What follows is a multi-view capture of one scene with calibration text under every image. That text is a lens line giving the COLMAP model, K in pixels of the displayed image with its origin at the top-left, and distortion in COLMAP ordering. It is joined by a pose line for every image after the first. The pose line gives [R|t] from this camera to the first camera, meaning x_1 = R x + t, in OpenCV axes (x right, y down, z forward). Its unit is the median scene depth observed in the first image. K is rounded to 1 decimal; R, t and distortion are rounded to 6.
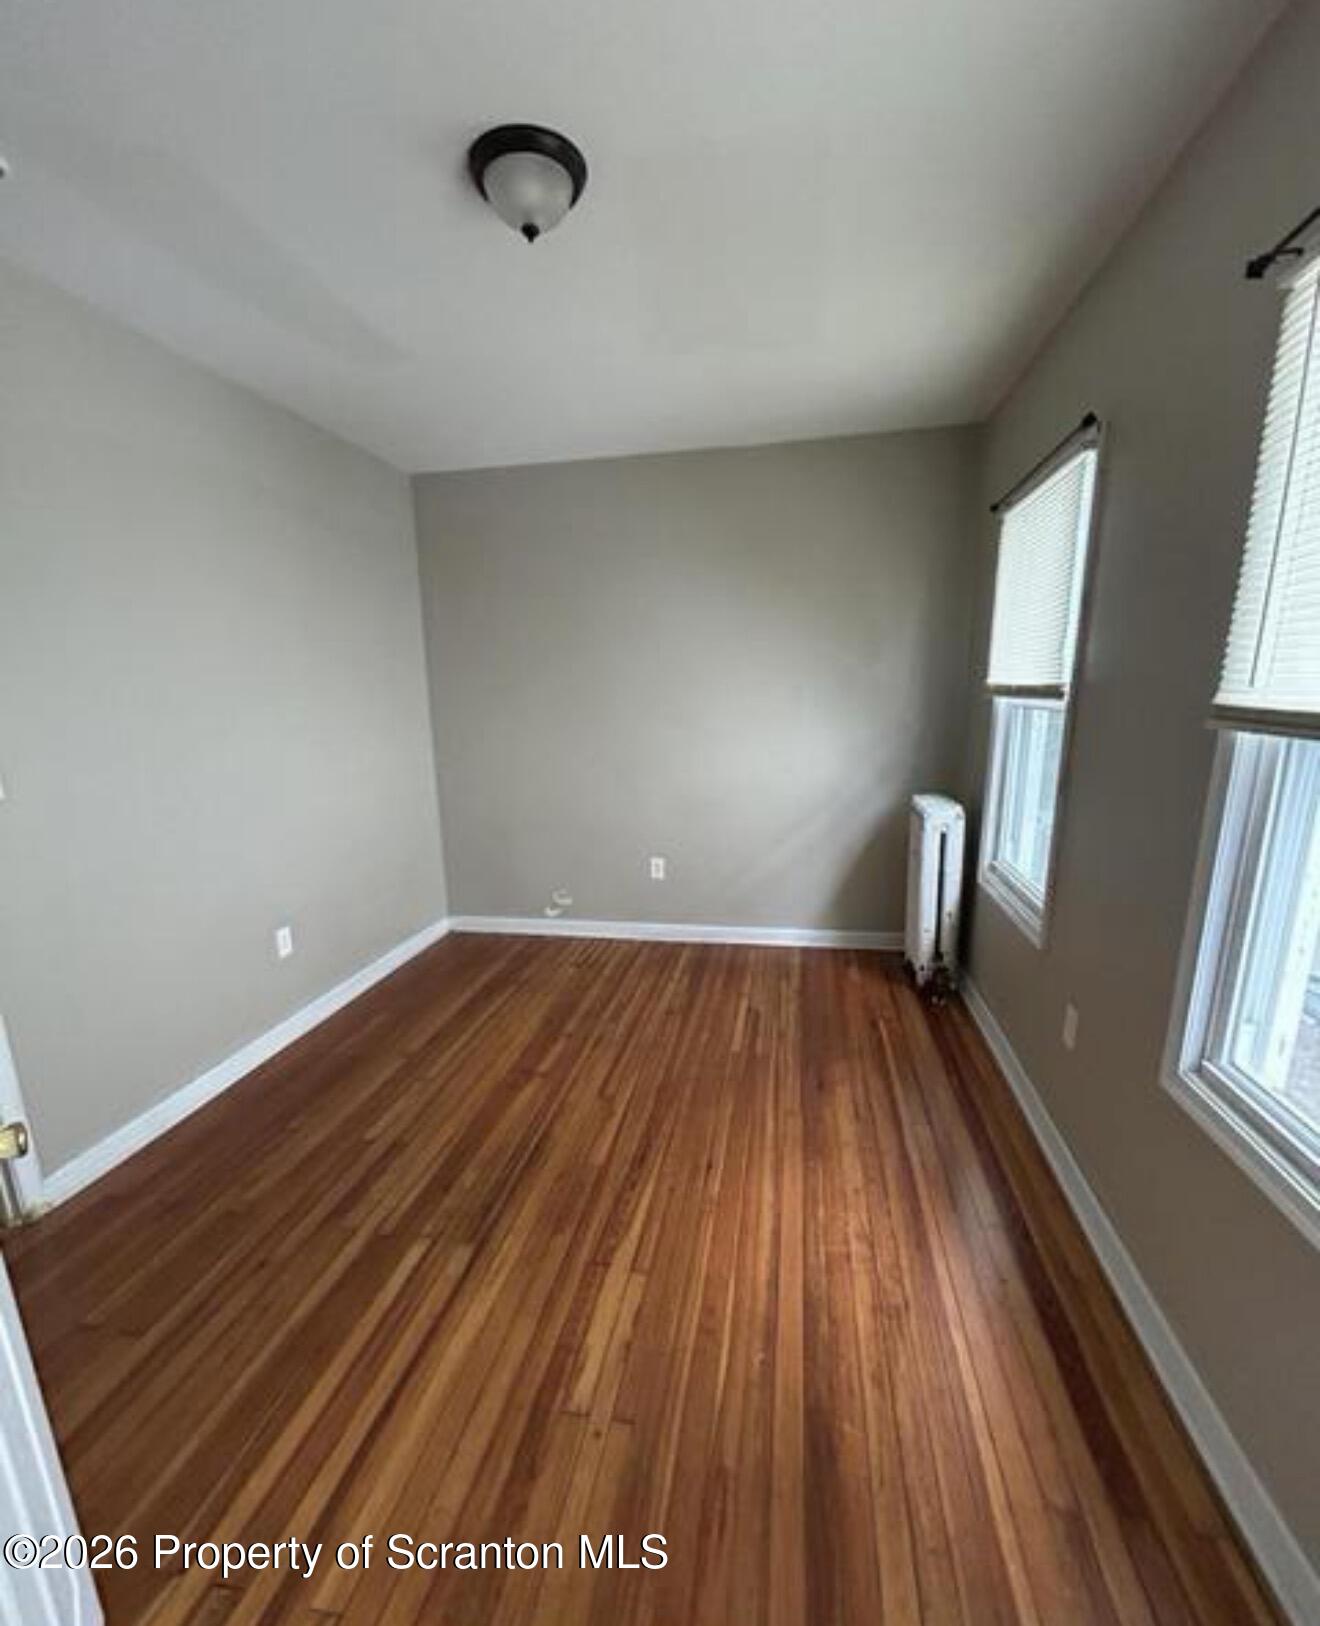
lens RADIAL K [[722.7, 0, 655.6], [0, 722.7, 869.5], [0, 0, 1]] dist [0.023458, 0.000103]
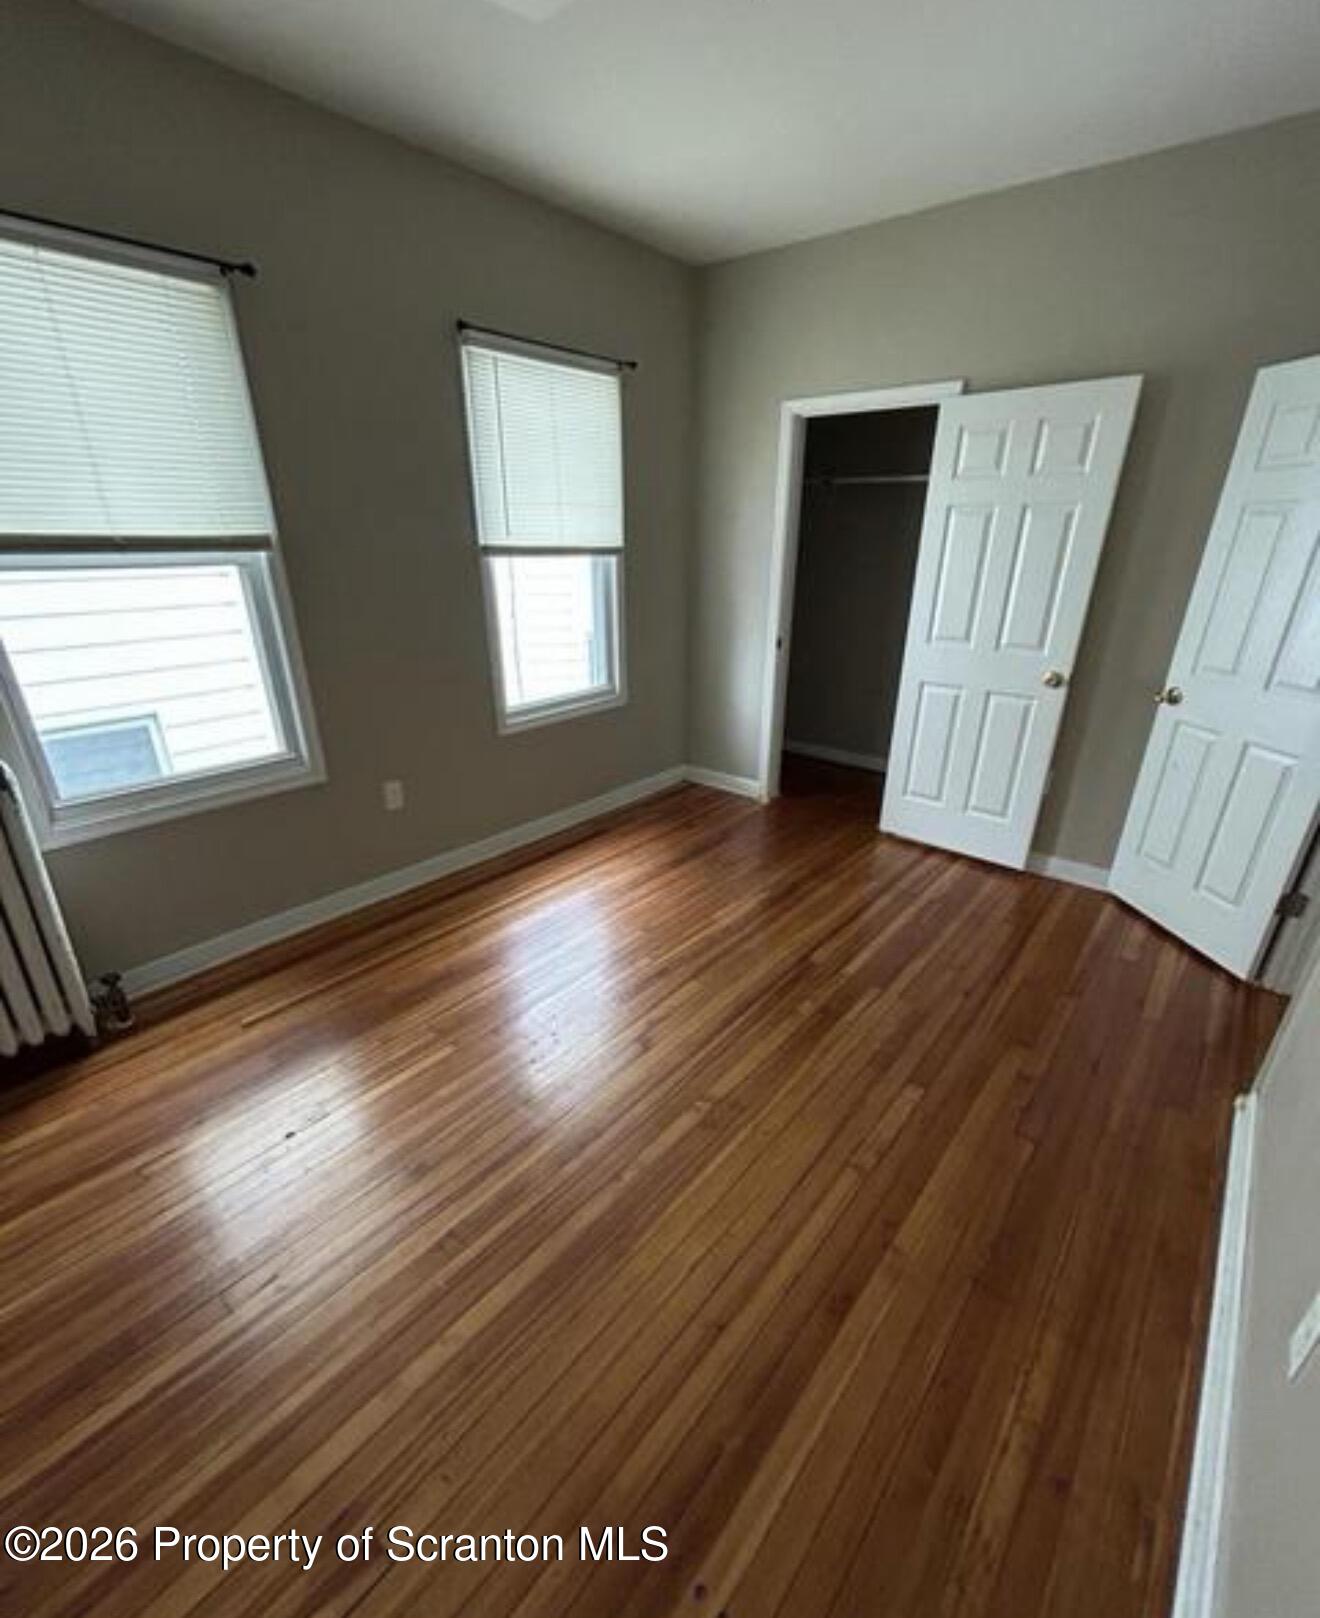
lens RADIAL K [[719.1, 0, 655.6], [0, 719.1, 865.2], [0, 0, 1]] dist [0.023458, 0.000103]
pose [[-0.877354, -0.190019, 0.440616, -0.506706], [0.129449, 0.790476, 0.598658, -0.439219], [-0.462053, 0.582272, -0.668929, 1.746250]]
